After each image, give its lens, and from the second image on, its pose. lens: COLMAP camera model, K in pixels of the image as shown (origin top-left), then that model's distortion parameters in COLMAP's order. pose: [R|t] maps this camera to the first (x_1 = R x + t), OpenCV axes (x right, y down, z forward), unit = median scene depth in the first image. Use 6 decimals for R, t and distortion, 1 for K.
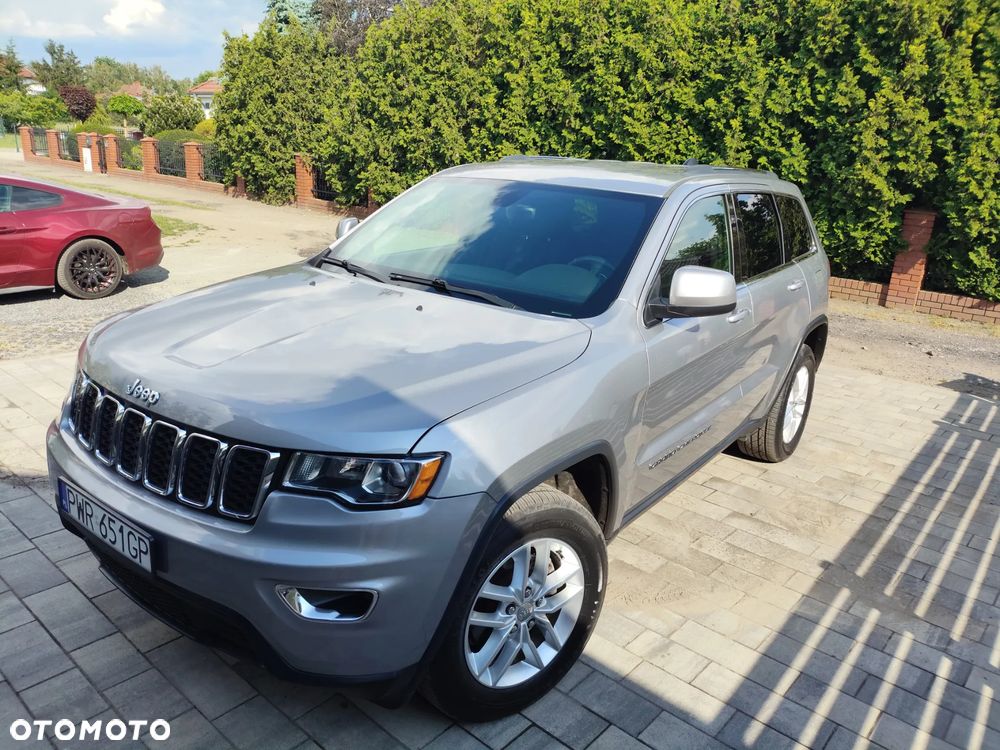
lens RADIAL K [[740.2, 0, 496.6], [0, 740.2, 373.6], [0, 0, 1]] dist [-0.011421, 0.002258]
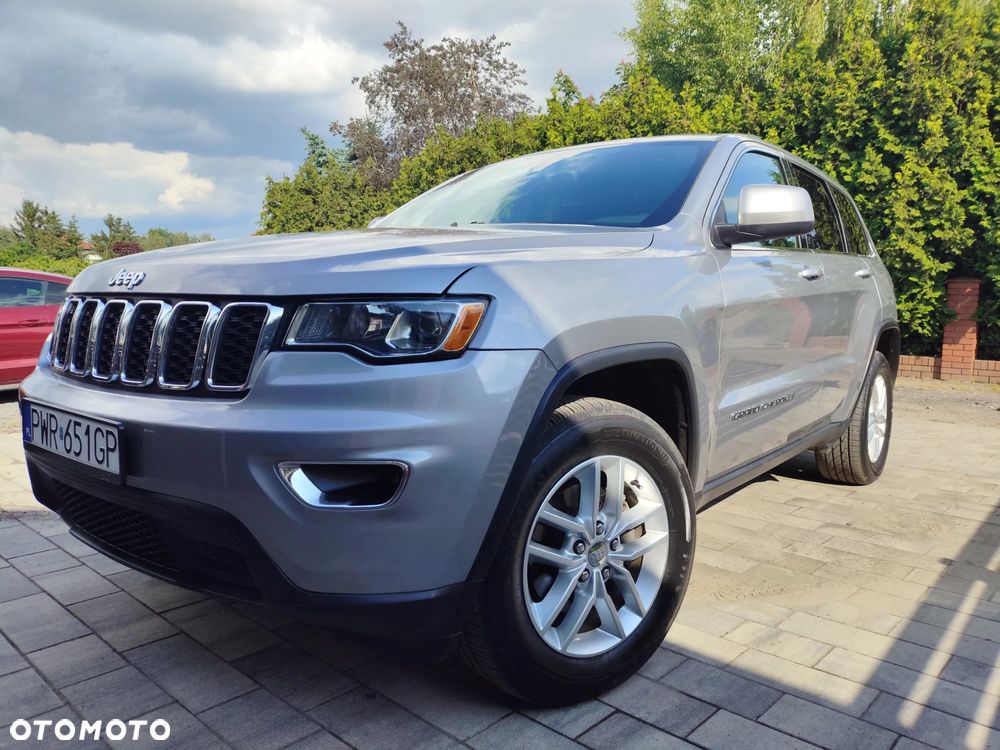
lens RADIAL K [[740.2, 0, 520.3], [0, 740.2, 374.8], [0, 0, 1]] dist [-0.011421, 0.002258]
pose [[0.998719, -0.048015, -0.015968, -0.011710], [0.044107, 0.980732, -0.190311, 0.147270], [0.024798, 0.189363, 0.981594, 0.099079]]
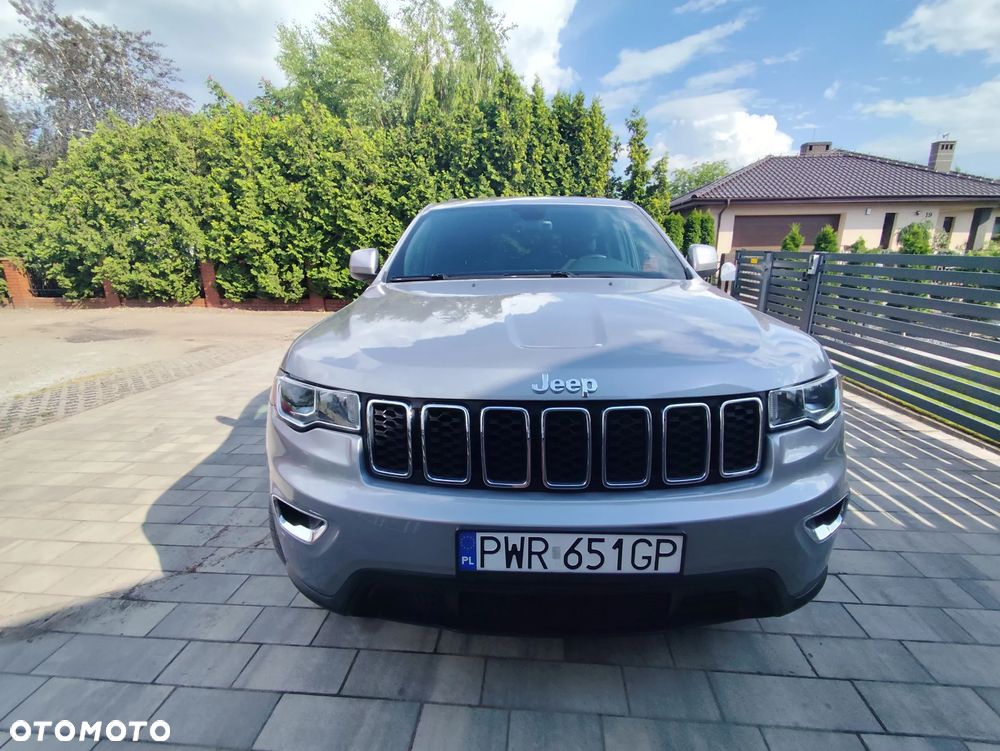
lens RADIAL K [[461.4, 0, 504.3], [0, 461.4, 374.4], [0, 0, 1]] dist [0.012690, -0.012028]
pose [[0.803900, -0.209137, 0.556782, -0.390994], [0.222619, 0.973895, 0.044387, -0.011818], [-0.551530, 0.088268, 0.829472, 0.283247]]
